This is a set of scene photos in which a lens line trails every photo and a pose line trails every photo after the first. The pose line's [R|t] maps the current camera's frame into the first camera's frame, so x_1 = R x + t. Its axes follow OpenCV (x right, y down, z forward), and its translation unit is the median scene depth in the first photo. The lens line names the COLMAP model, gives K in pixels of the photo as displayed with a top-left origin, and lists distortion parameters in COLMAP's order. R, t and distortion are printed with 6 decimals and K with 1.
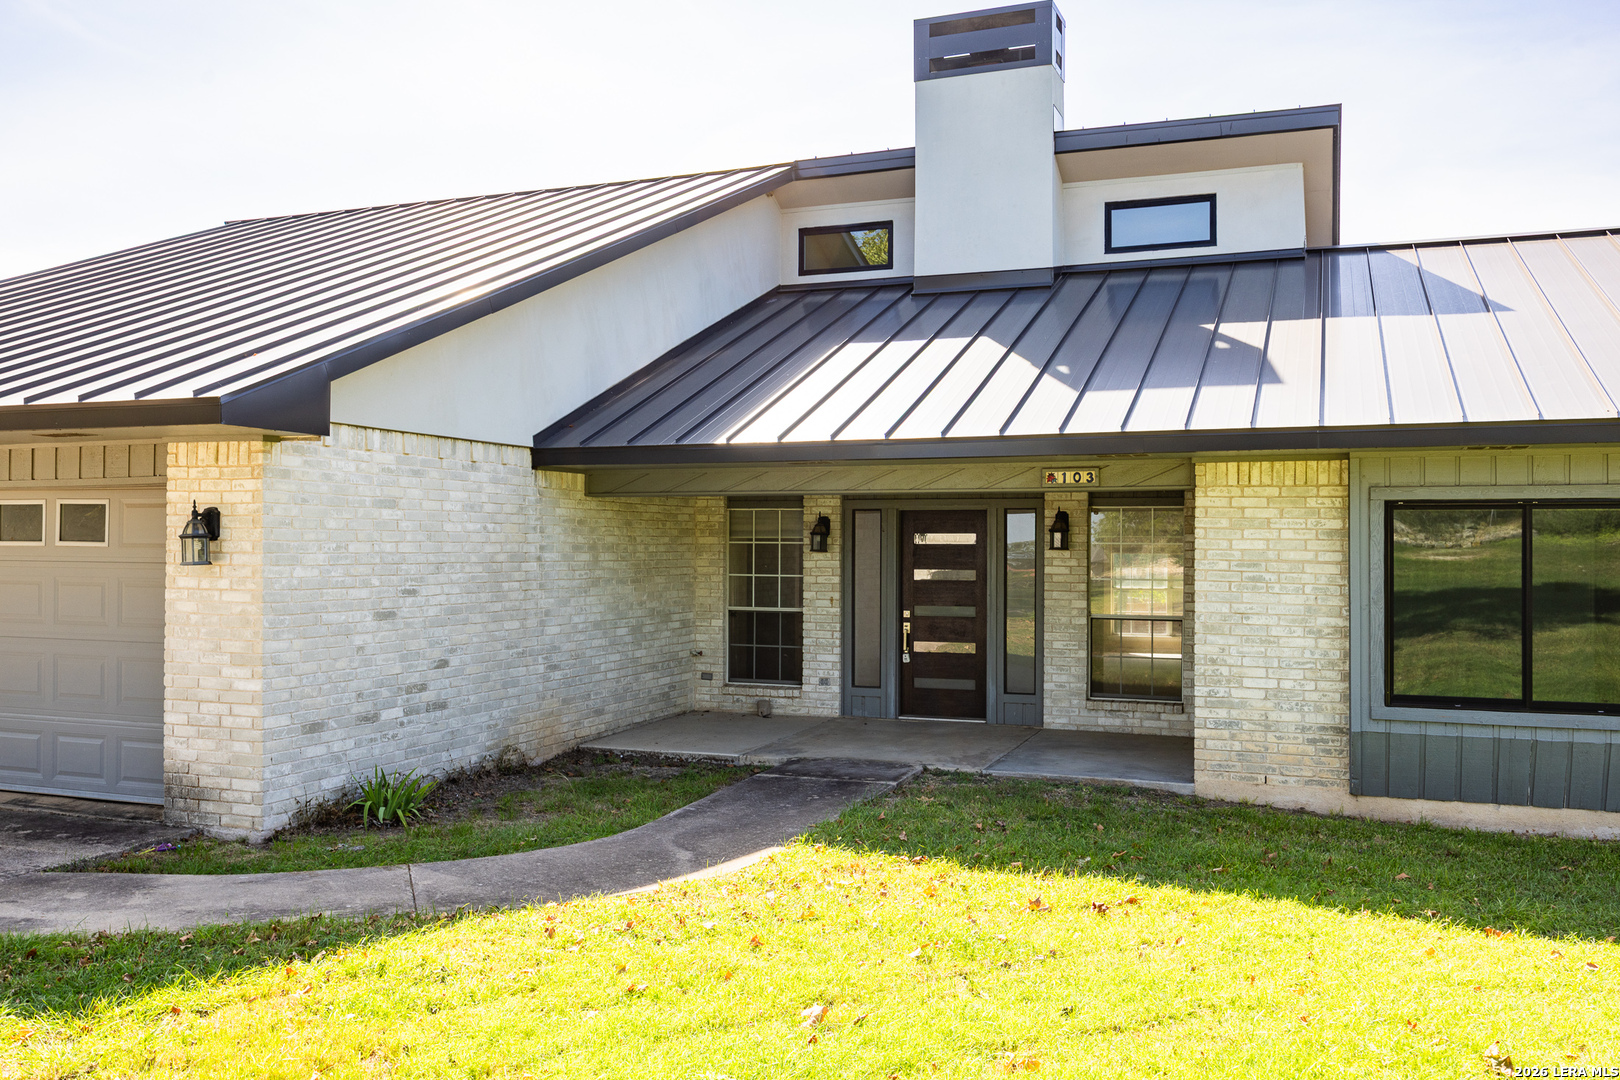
lens RADIAL K [[1438.2, 0, 816.0], [0, 1438.2, 539.9], [0, 0, 1]] dist [0.010285, 0.002086]
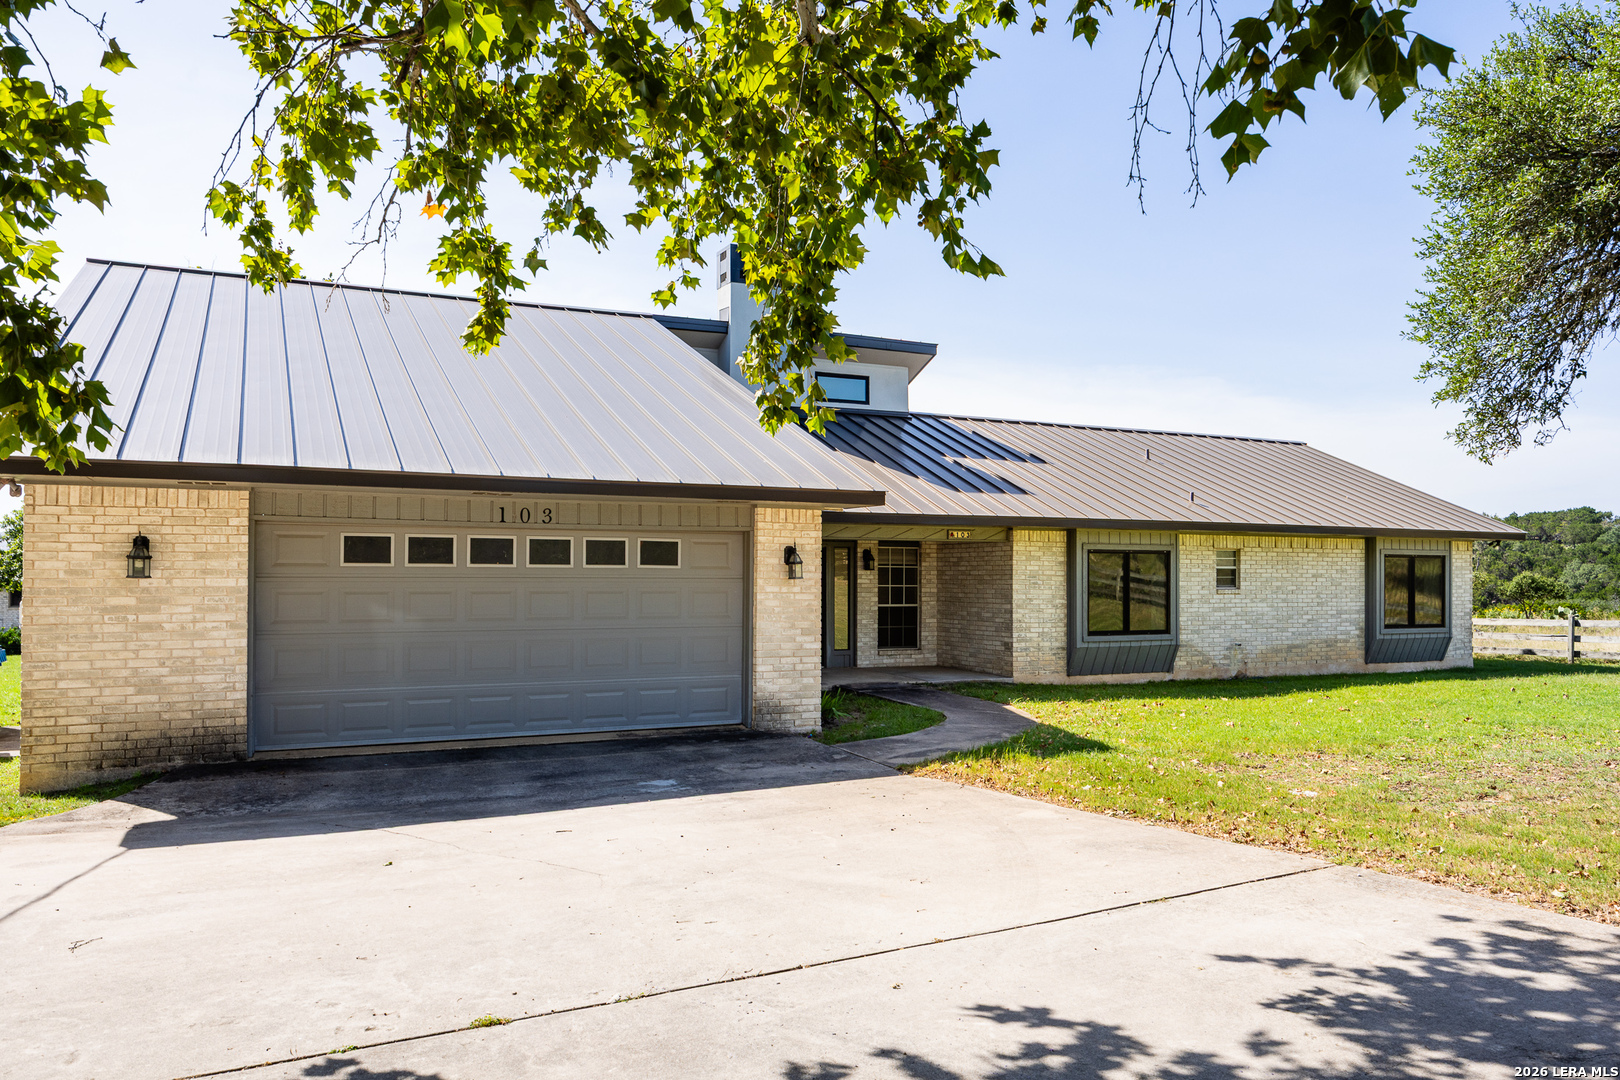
lens RADIAL K [[1239.8, 0, 803.9], [0, 1239.8, 543.7], [0, 0, 1]] dist [-0.003263, -0.000929]
pose [[0.676012, 0.014967, 0.736738, -1.112291], [-0.002997, 0.999841, -0.017562, 0.000756], [-0.736884, 0.009664, 0.675950, -0.027681]]
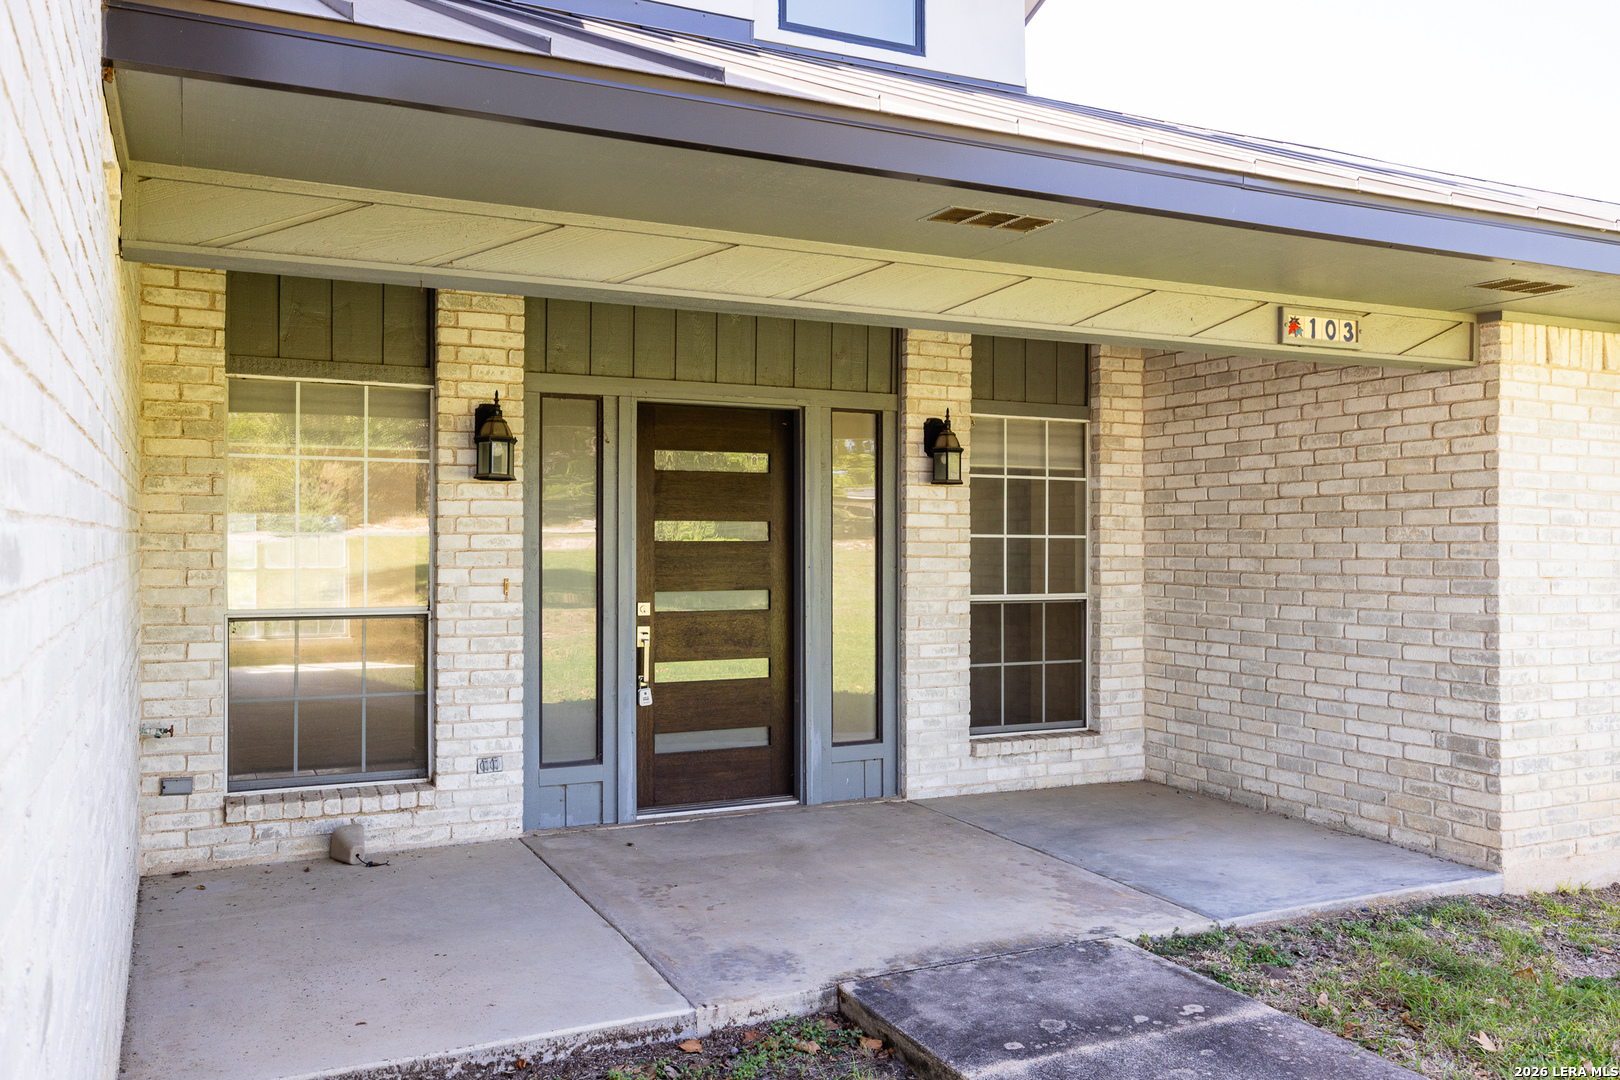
lens RADIAL K [[1332.0, 0, 818.9], [0, 1332.0, 540.7], [0, 0, 1]] dist [0.000588, 0.001115]
pose [[0.664829, -0.001750, 0.746994, -0.267924], [-0.002169, 0.999989, 0.004273, 0.027998], [-0.746993, -0.004461, 0.664817, 0.709583]]
